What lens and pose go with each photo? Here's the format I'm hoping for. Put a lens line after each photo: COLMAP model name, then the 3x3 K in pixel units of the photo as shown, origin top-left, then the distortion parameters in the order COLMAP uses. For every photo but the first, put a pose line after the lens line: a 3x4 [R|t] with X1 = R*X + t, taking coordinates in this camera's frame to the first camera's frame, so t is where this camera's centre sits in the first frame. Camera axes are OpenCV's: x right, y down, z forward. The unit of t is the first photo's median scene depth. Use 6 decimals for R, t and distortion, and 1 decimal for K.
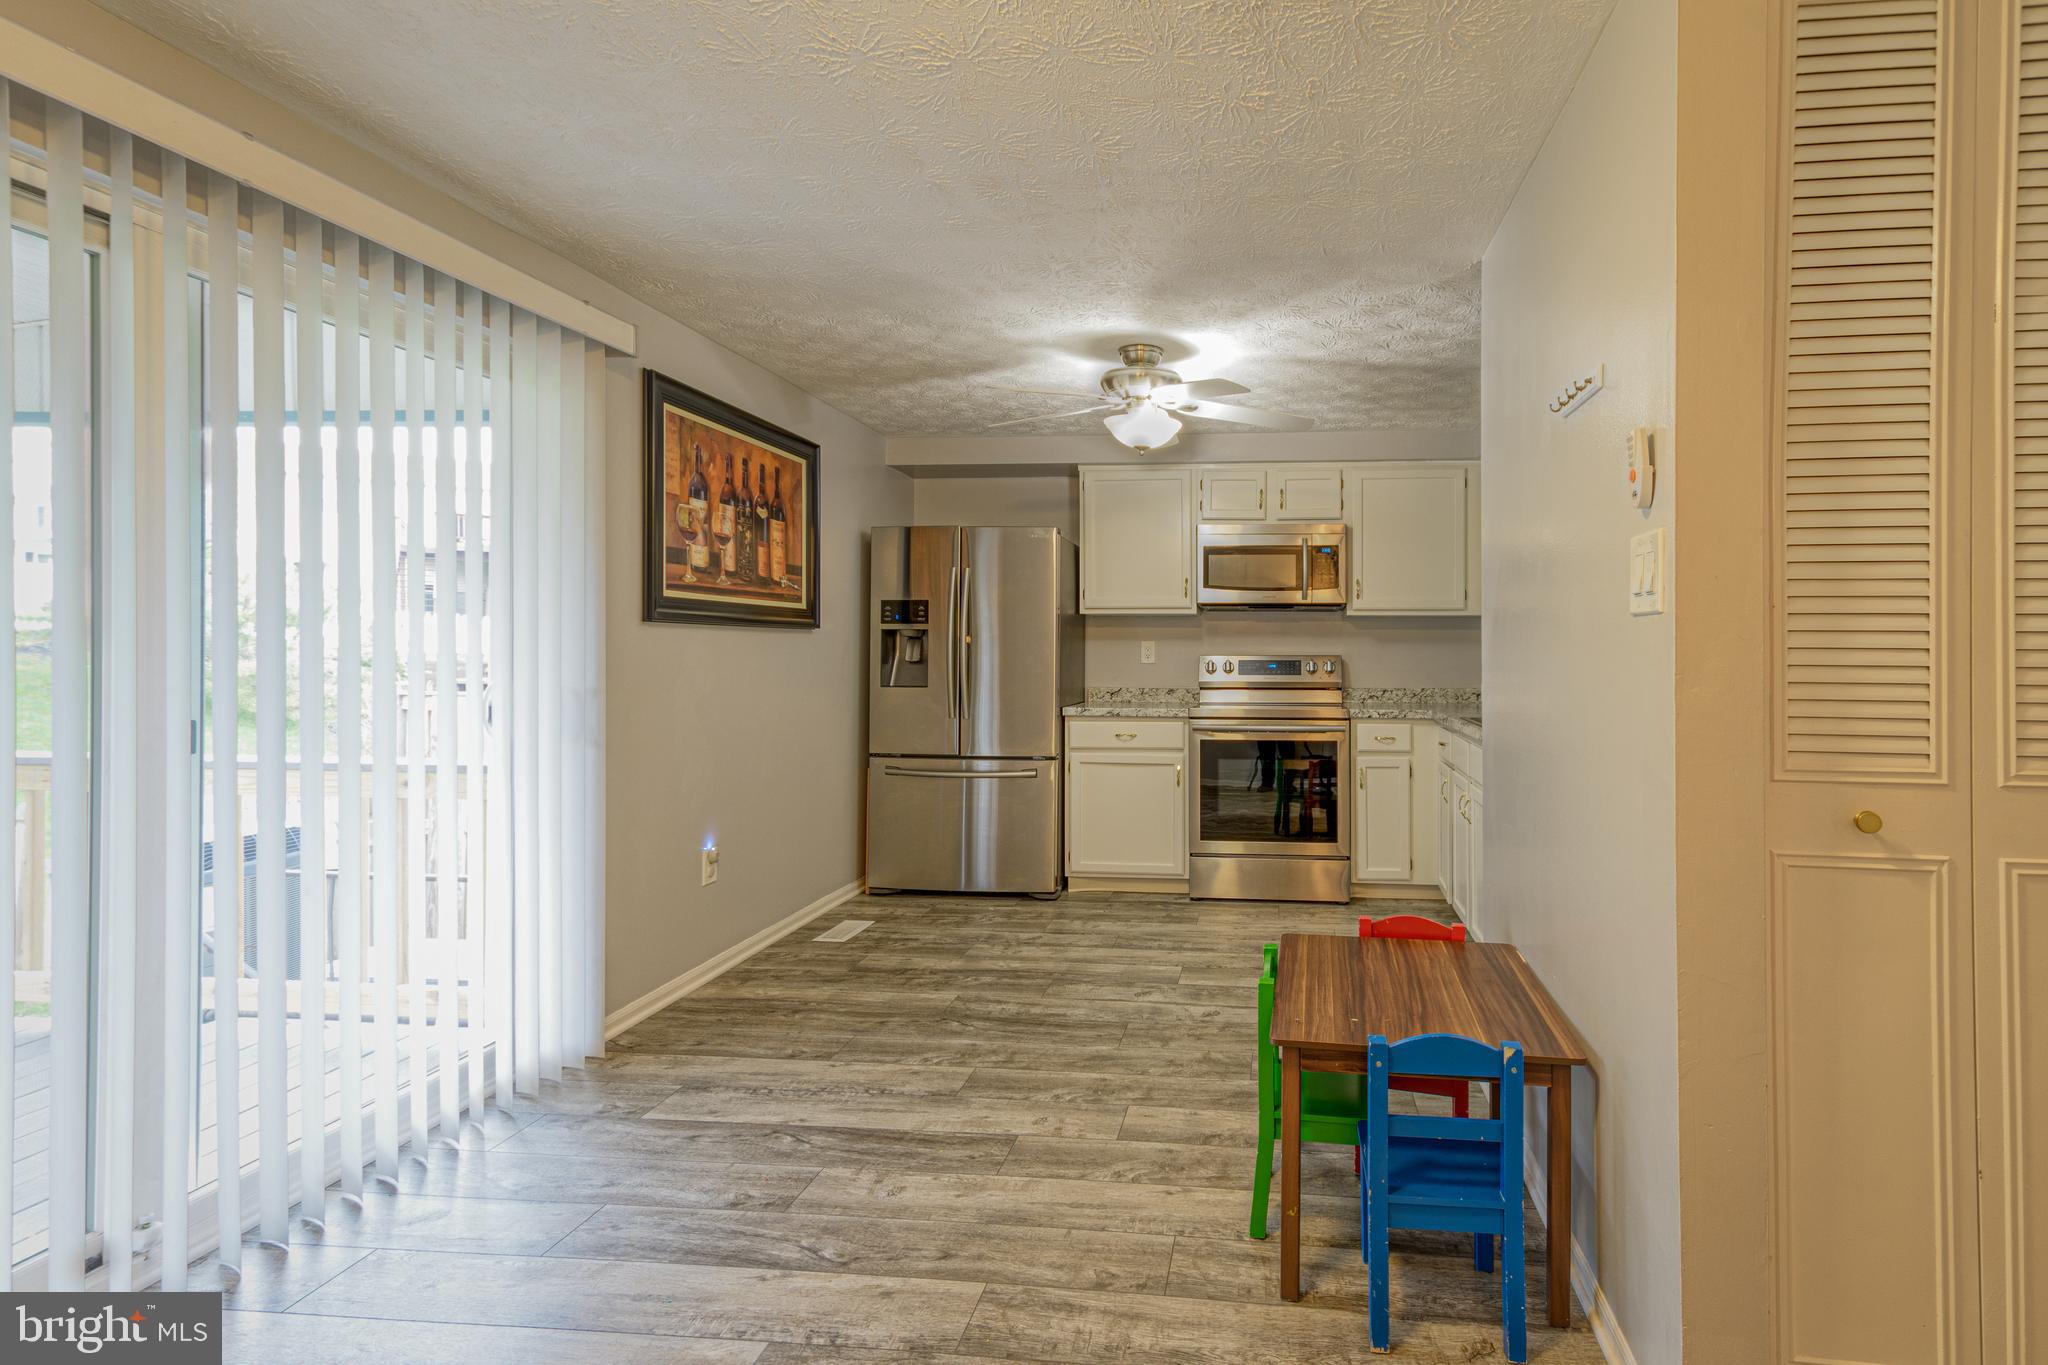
lens RADIAL K [[907.0, 0, 904.7], [0, 907.0, 634.7], [0, 0, 1]] dist [0.021328, -0.000198]
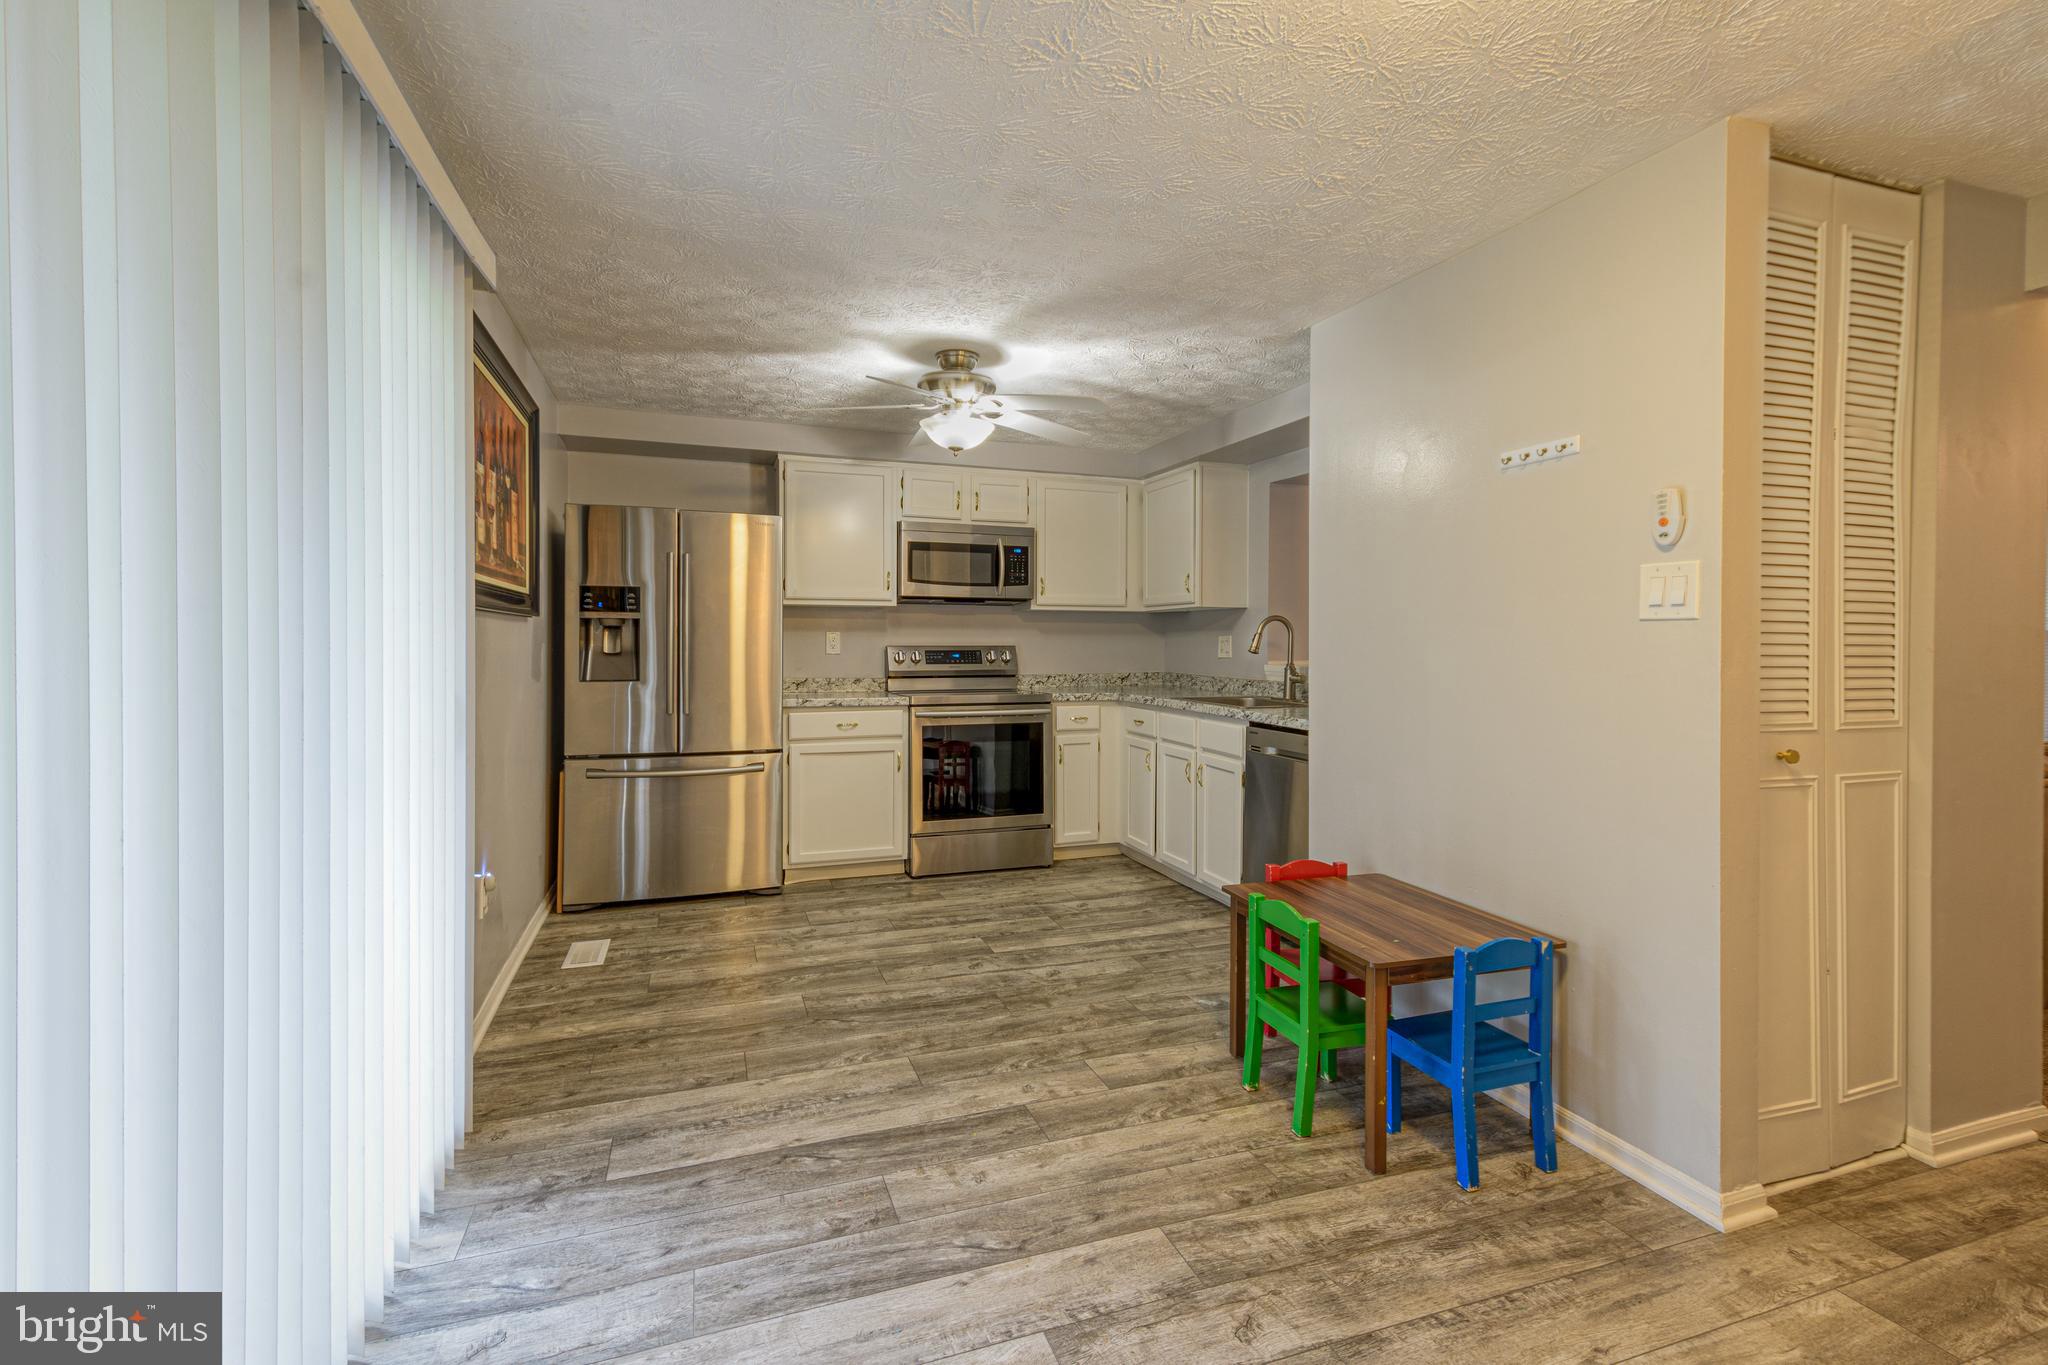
lens RADIAL K [[907.0, 0, 1003.2], [0, 907.0, 633.1], [0, 0, 1]] dist [0.021328, -0.000198]
pose [[0.912229, 0.004517, 0.409656, -0.143906], [-0.008022, 0.999944, 0.006839, -0.000619], [-0.409603, -0.009525, 0.912214, 0.025400]]
